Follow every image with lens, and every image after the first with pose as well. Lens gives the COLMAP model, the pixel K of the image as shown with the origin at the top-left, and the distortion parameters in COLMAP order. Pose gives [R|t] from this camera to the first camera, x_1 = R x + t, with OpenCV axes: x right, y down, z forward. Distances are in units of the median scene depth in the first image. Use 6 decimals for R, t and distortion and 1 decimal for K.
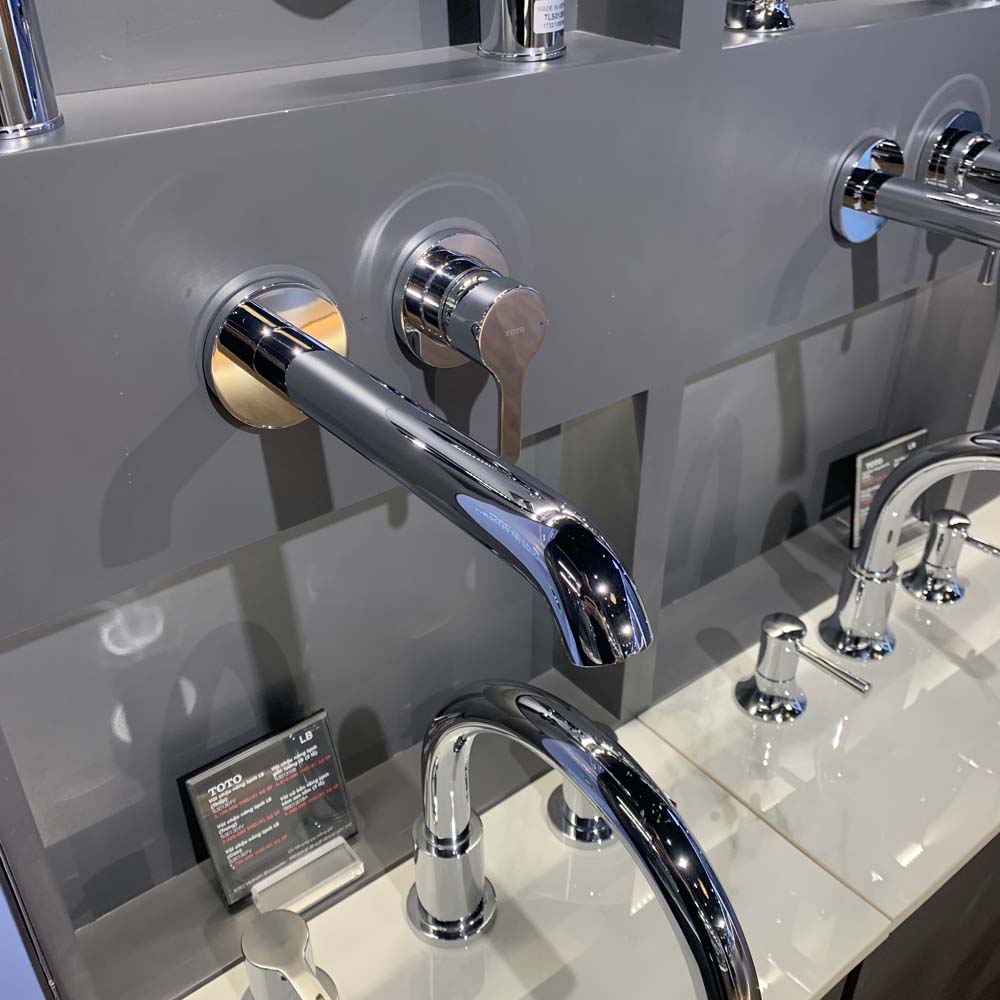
lens RADIAL K [[1075.8, 0, 500.0], [0, 1075.8, 500.0], [0, 0, 1]] dist [0.076366, -0.001356]
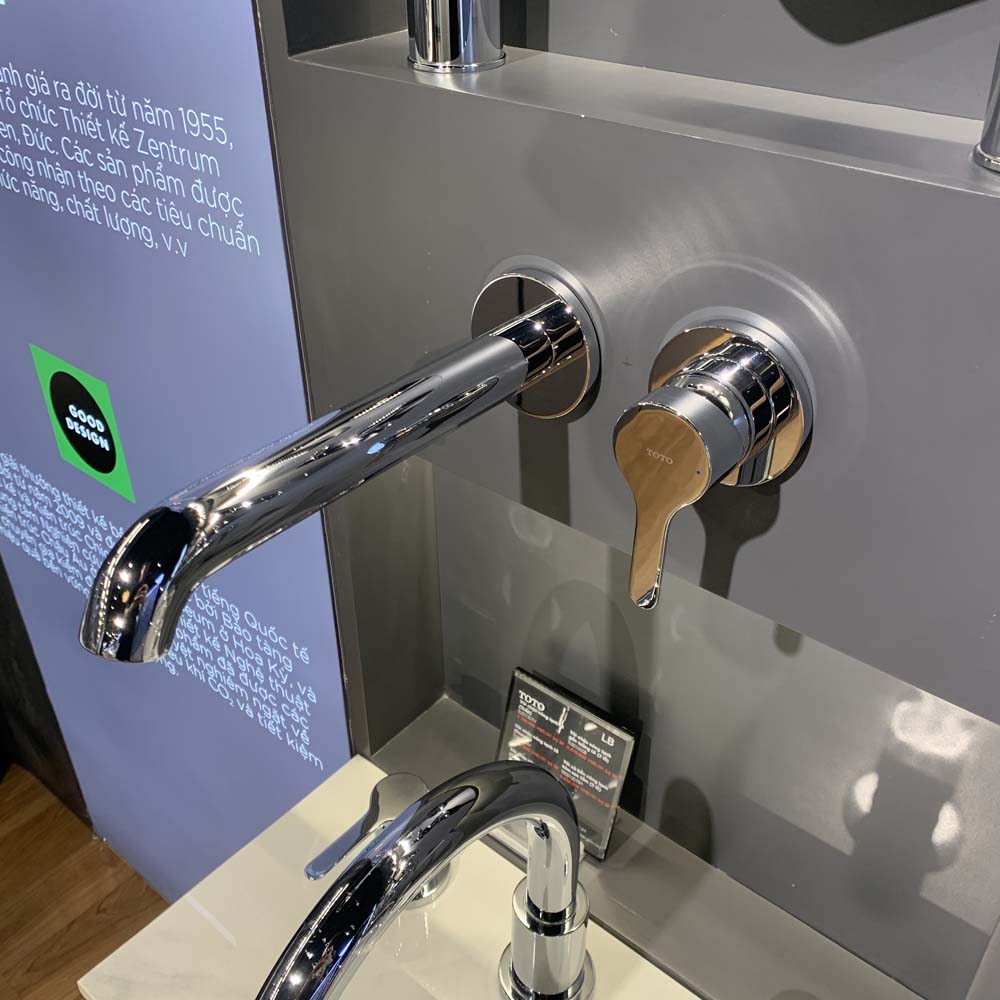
lens RADIAL K [[1032.0, 0, 501.5], [0, 1032.0, 467.6], [0, 0, 1]] dist [0.128214, -0.194294]
pose [[0.225798, 0.533842, -0.814879, 0.444625], [-0.525106, 0.771256, 0.359760, -0.265639], [0.820536, 0.346665, 0.454471, 0.408199]]
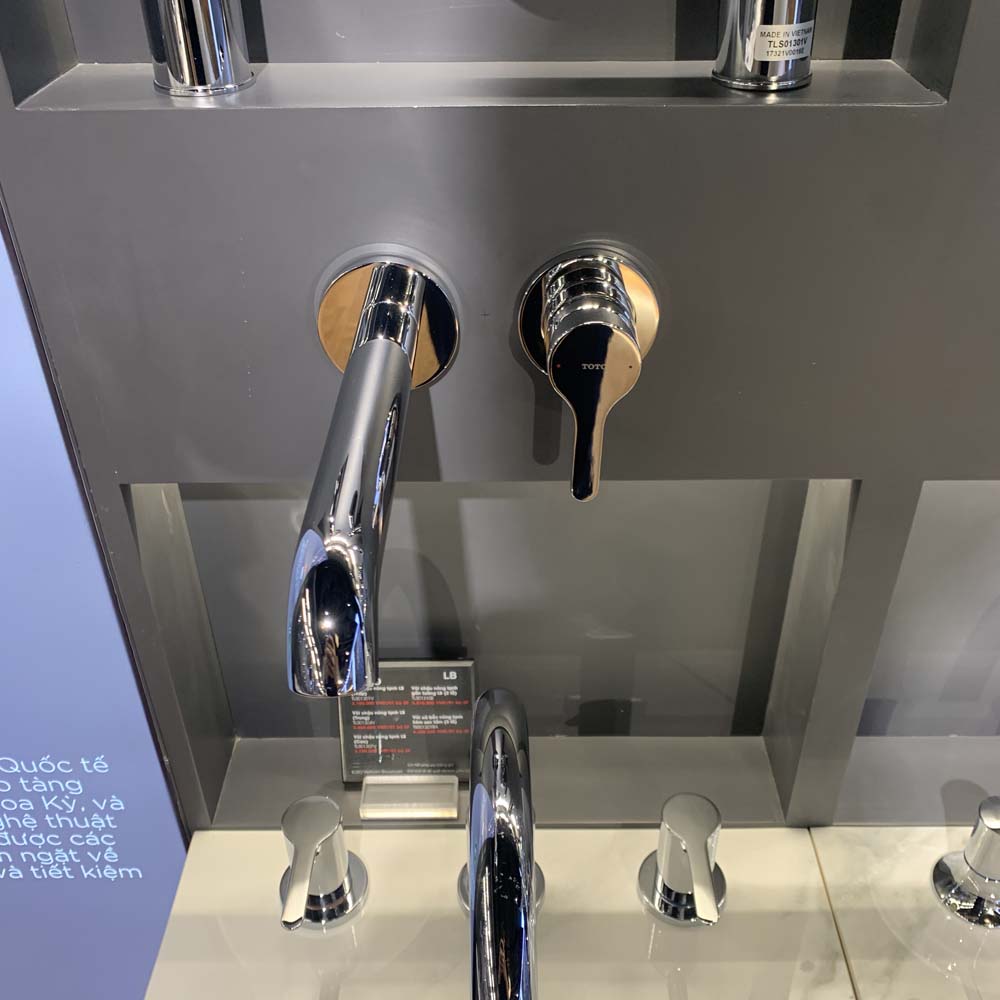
lens RADIAL K [[1032.0, 0, 501.5], [0, 1032.0, 467.6], [0, 0, 1]] dist [0.128214, -0.194294]
pose [[0.783639, 0.338797, -0.520698, 0.330039], [-0.322581, 0.938251, 0.125004, -0.120449], [0.530897, 0.070010, 0.844540, 0.146512]]
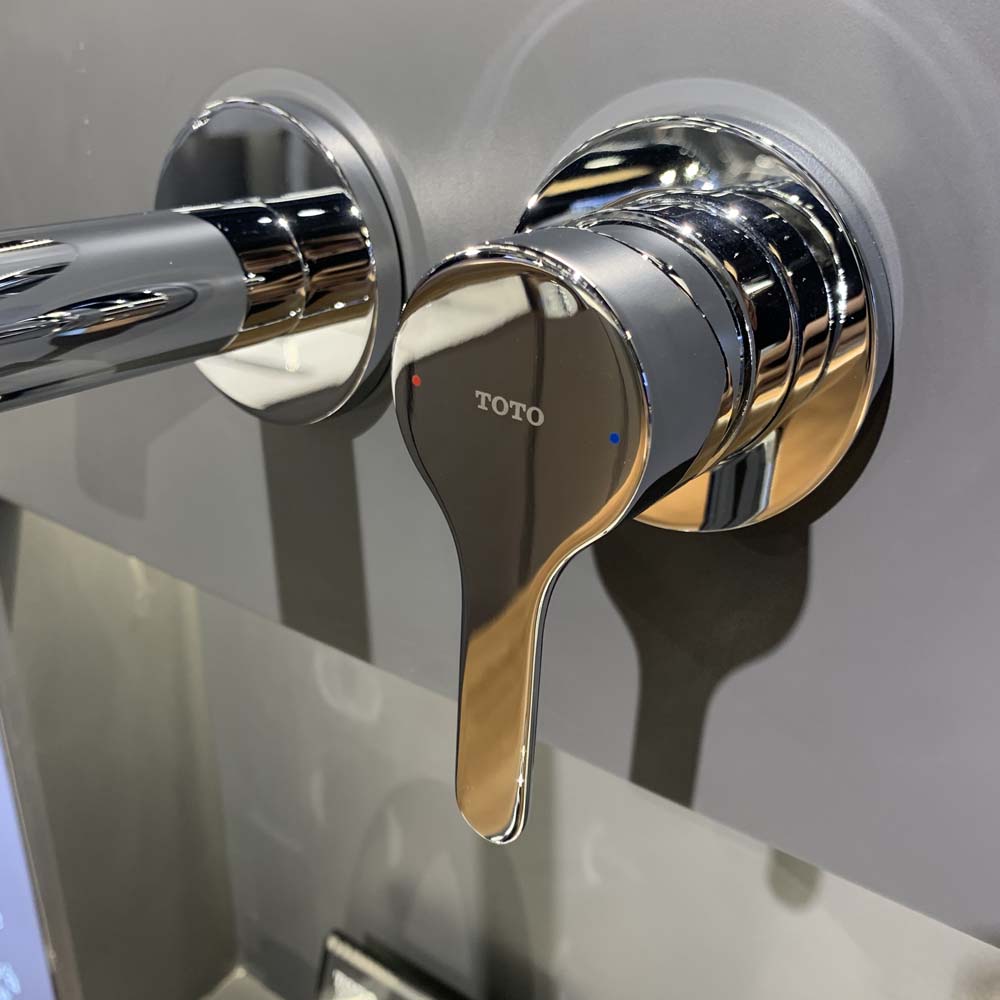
lens RADIAL K [[1021.3, 0, 525.4], [0, 1021.3, 500.4], [0, 0, 1]] dist [-0.006418, -0.004647]
pose [[0.300135, 0.394507, -0.868495, 0.191108], [-0.548461, 0.816294, 0.181258, -0.139919], [0.780455, 0.421934, 0.461370, 0.643271]]
